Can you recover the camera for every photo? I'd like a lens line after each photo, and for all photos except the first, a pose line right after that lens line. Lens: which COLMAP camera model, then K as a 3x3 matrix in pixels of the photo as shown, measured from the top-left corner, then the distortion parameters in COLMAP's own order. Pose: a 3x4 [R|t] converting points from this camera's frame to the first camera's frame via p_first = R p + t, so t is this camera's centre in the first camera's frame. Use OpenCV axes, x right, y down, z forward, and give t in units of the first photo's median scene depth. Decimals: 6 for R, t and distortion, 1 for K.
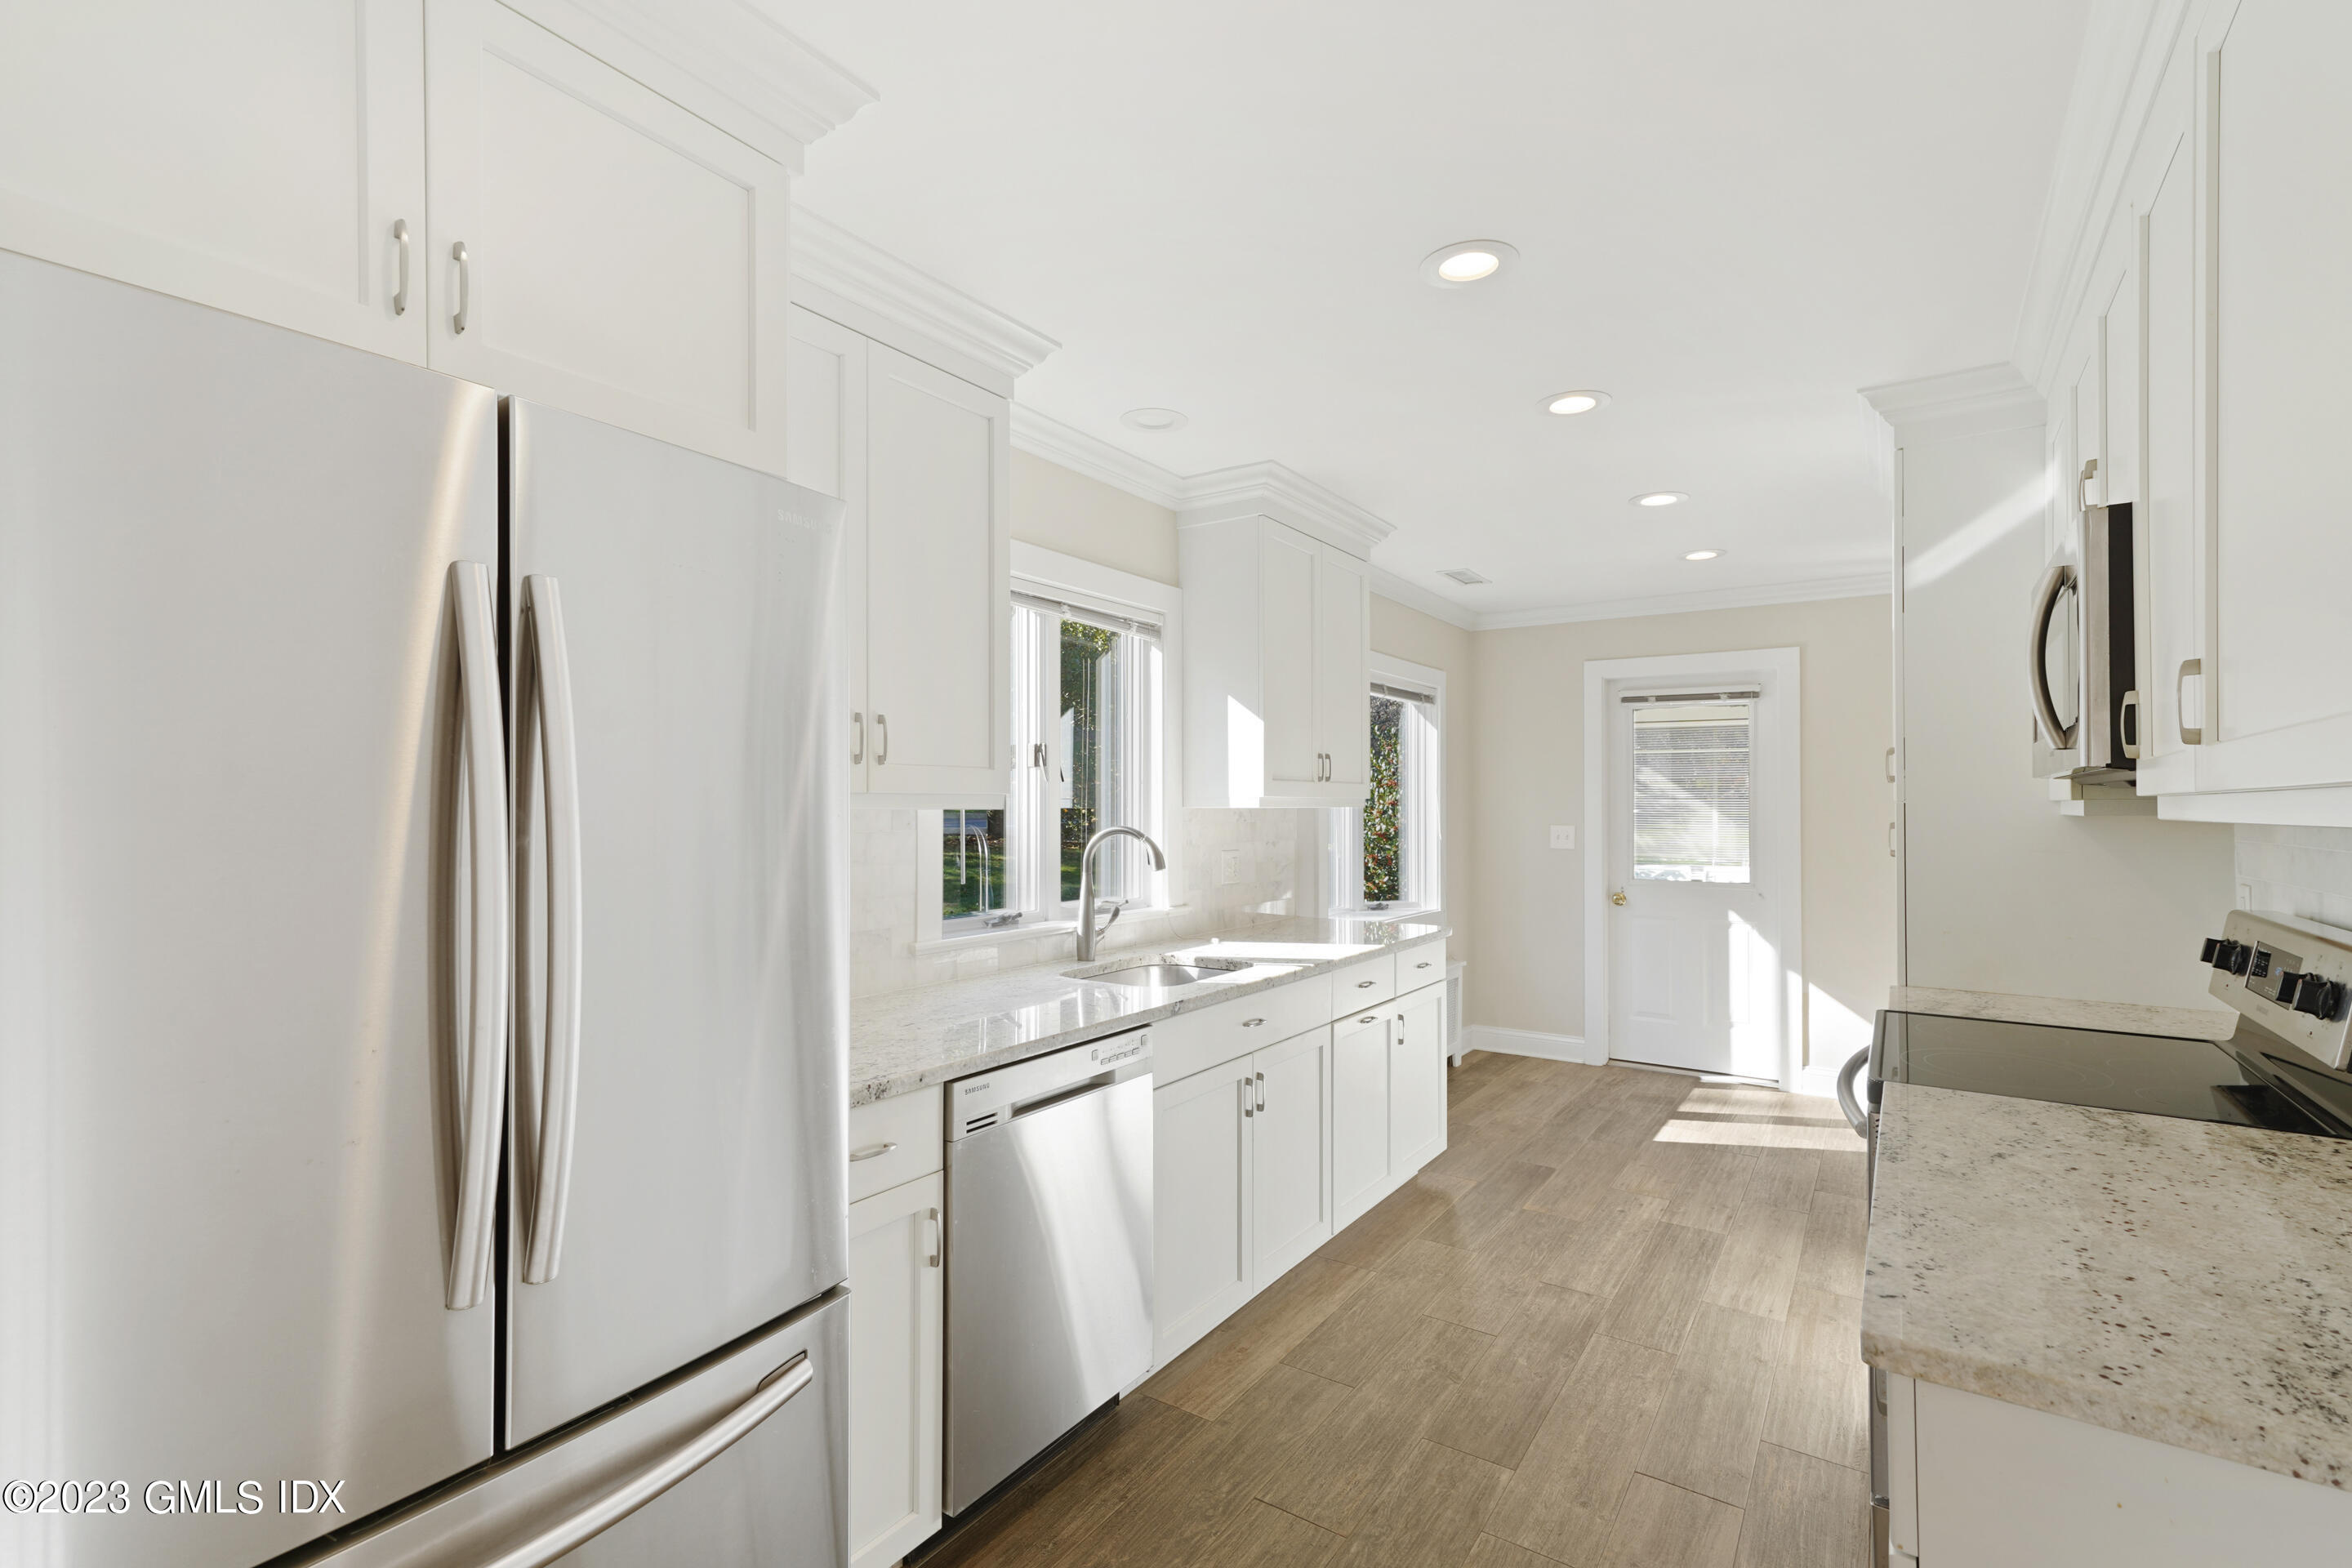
lens RADIAL K [[1076.8, 0, 1187.4], [0, 1076.8, 793.3], [0, 0, 1]] dist [0.011388, 0.000514]
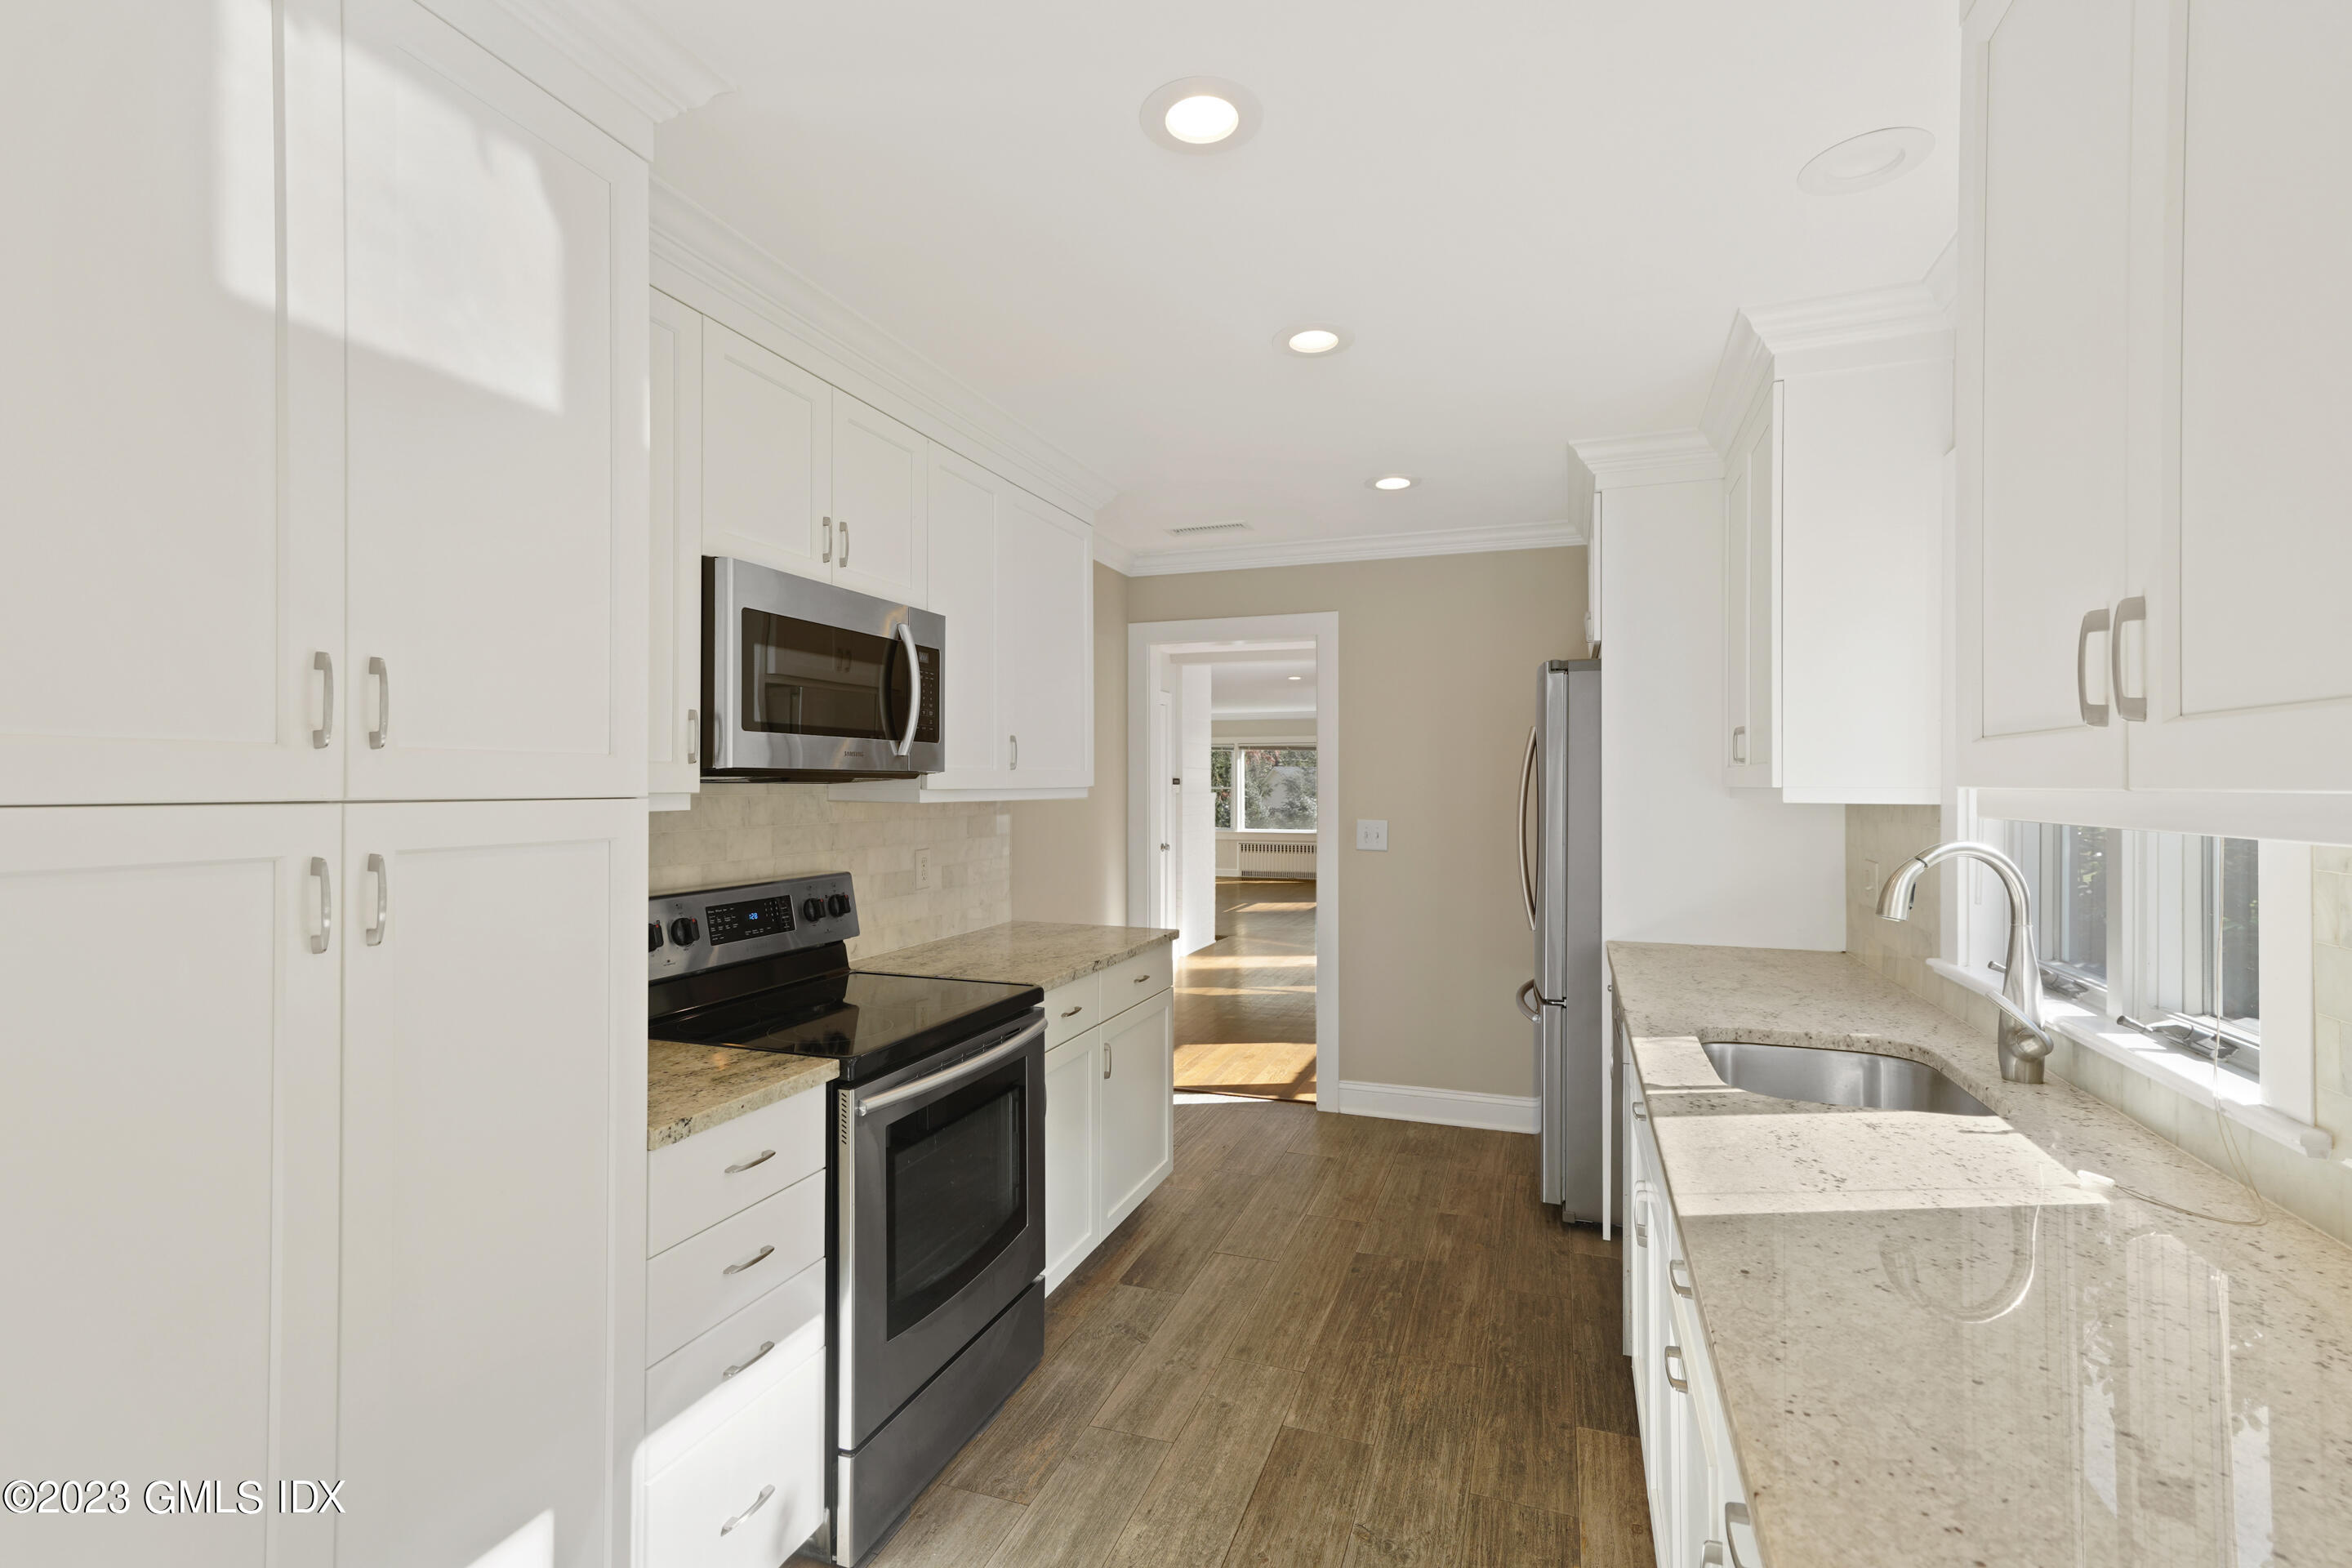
lens RADIAL K [[1076.8, 0, 1194.5], [0, 1076.8, 771.4], [0, 0, 1]] dist [0.011388, 0.000514]
pose [[-0.967906, -0.004765, -0.251266, 0.507923], [0.001780, 0.999665, -0.025814, 0.007347], [0.251305, -0.025432, -0.967574, 1.565284]]
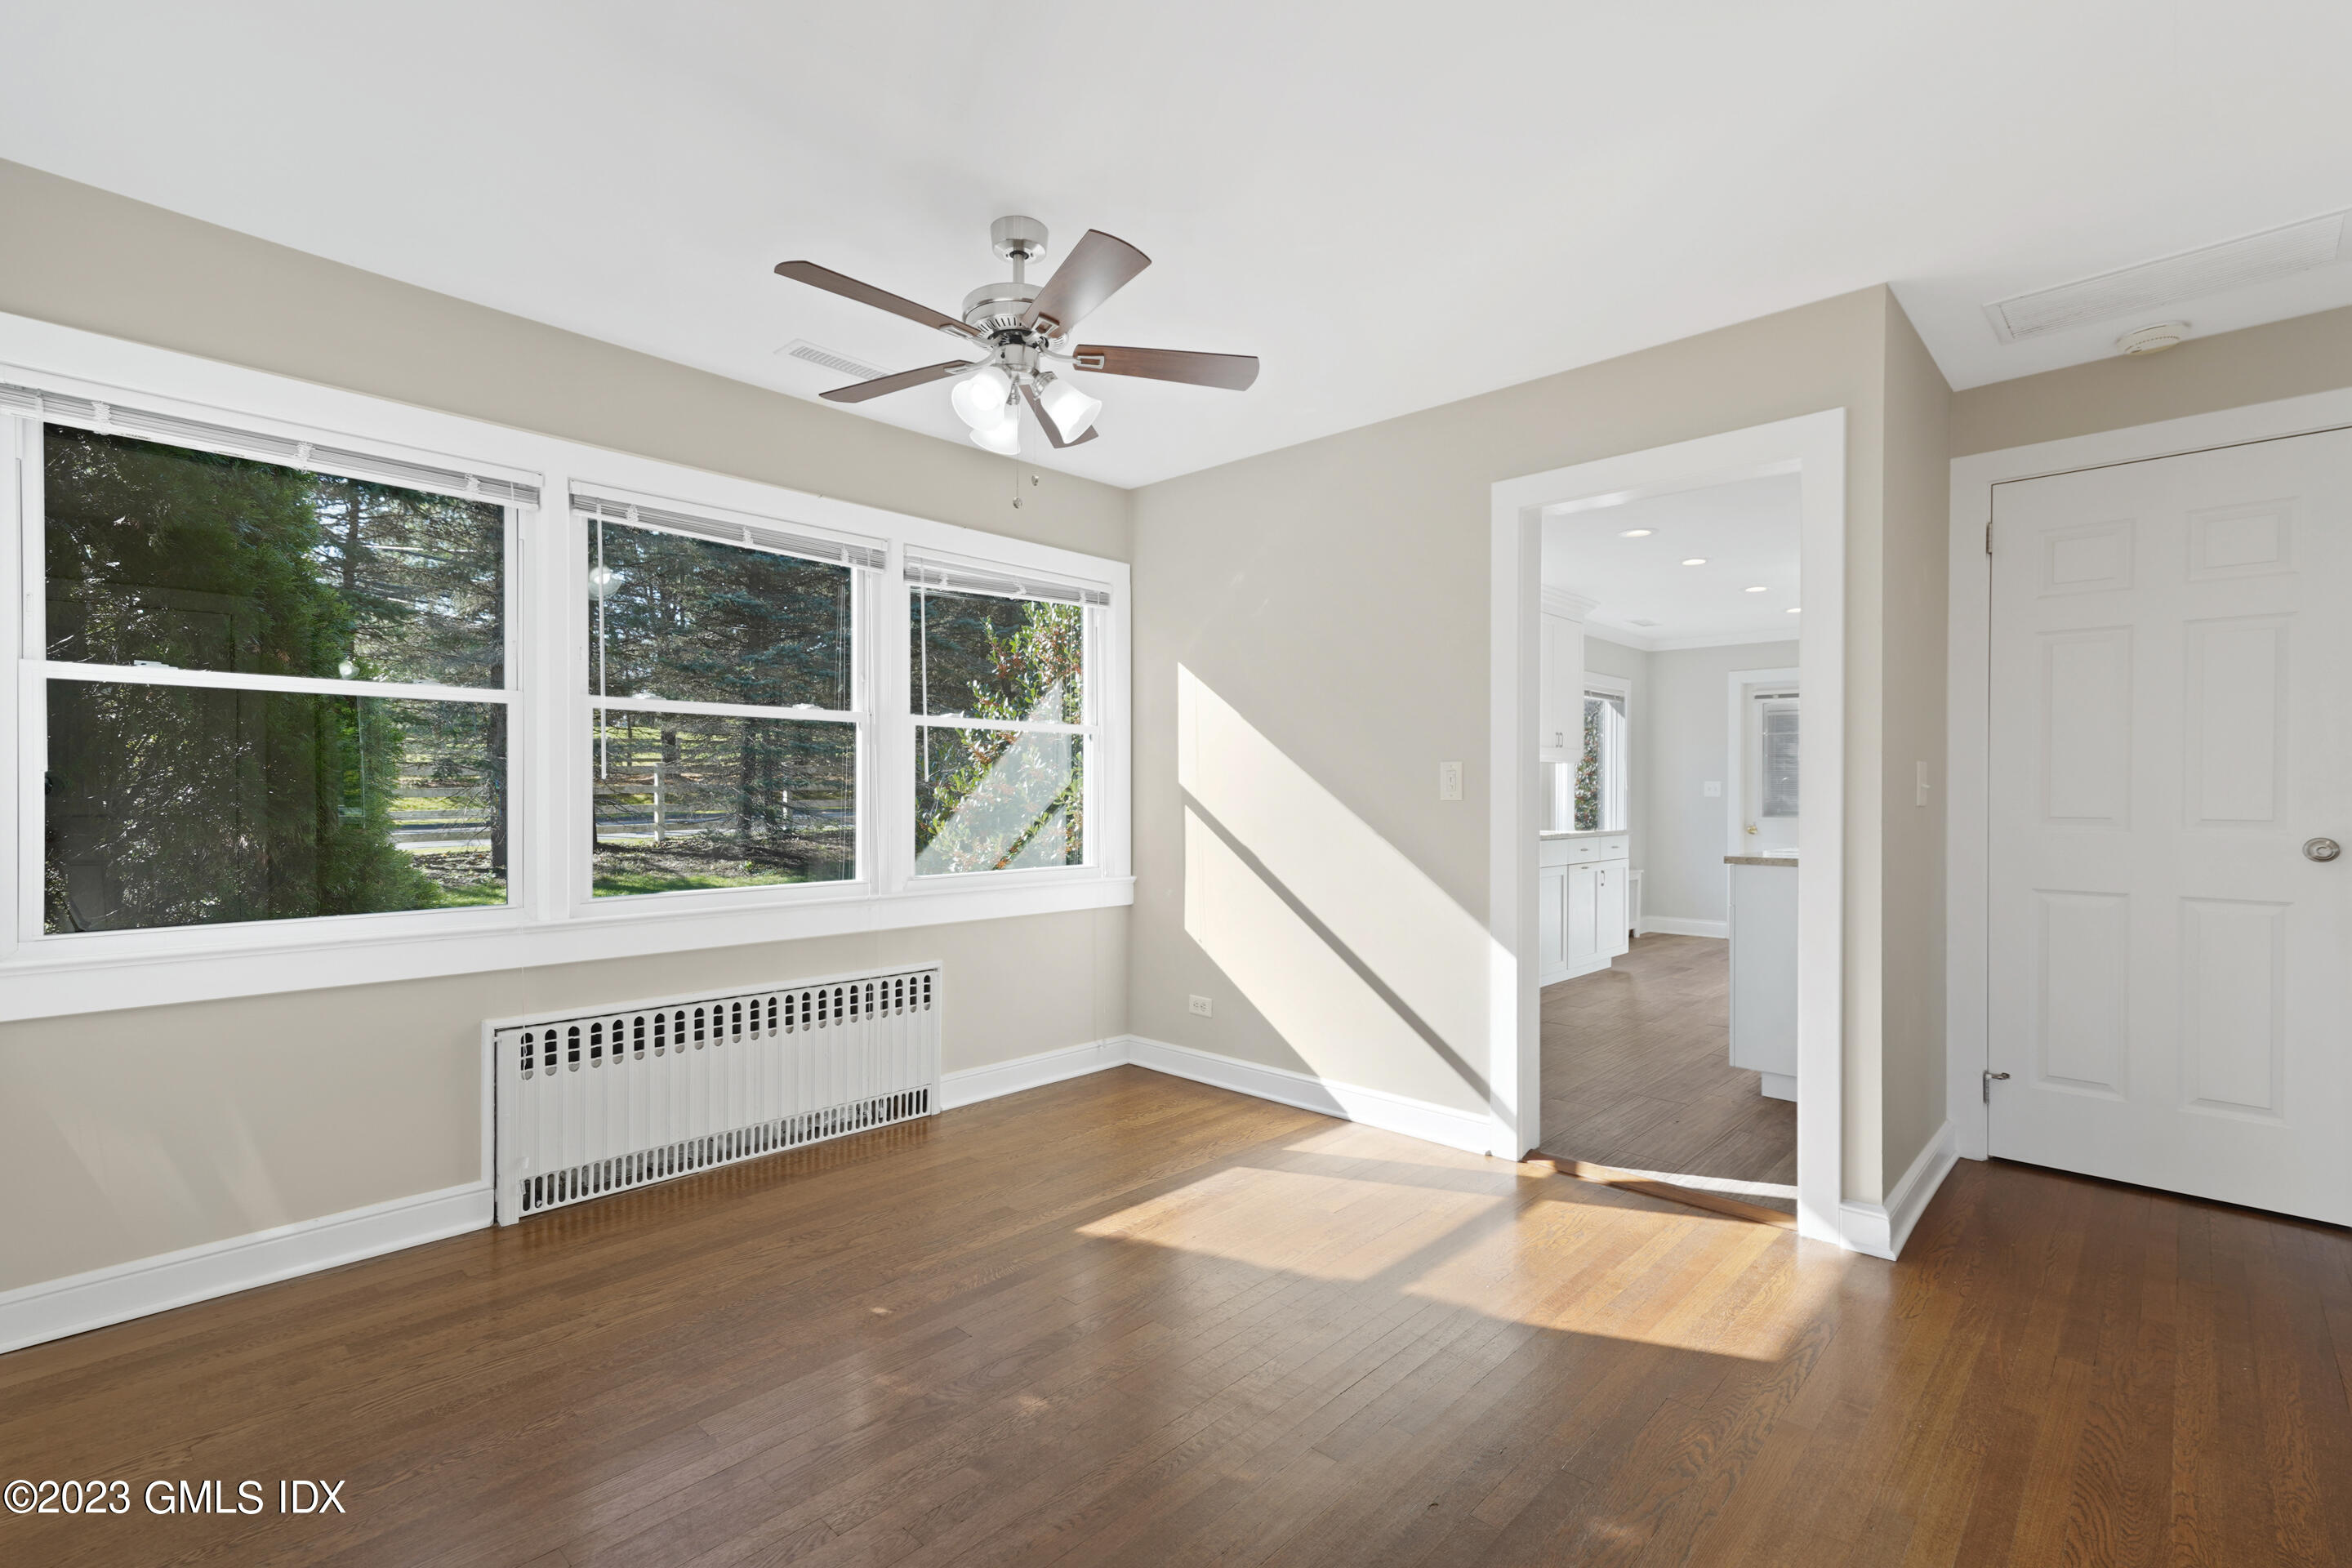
lens RADIAL K [[1076.8, 0, 1167.6], [0, 1076.8, 793.3], [0, 0, 1]] dist [0.011388, 0.000514]
pose [[0.985359, 0.003513, -0.170455, -0.289588], [-0.002087, 0.999961, 0.008547, 0.071468], [0.170479, -0.008066, 0.985328, -1.236984]]
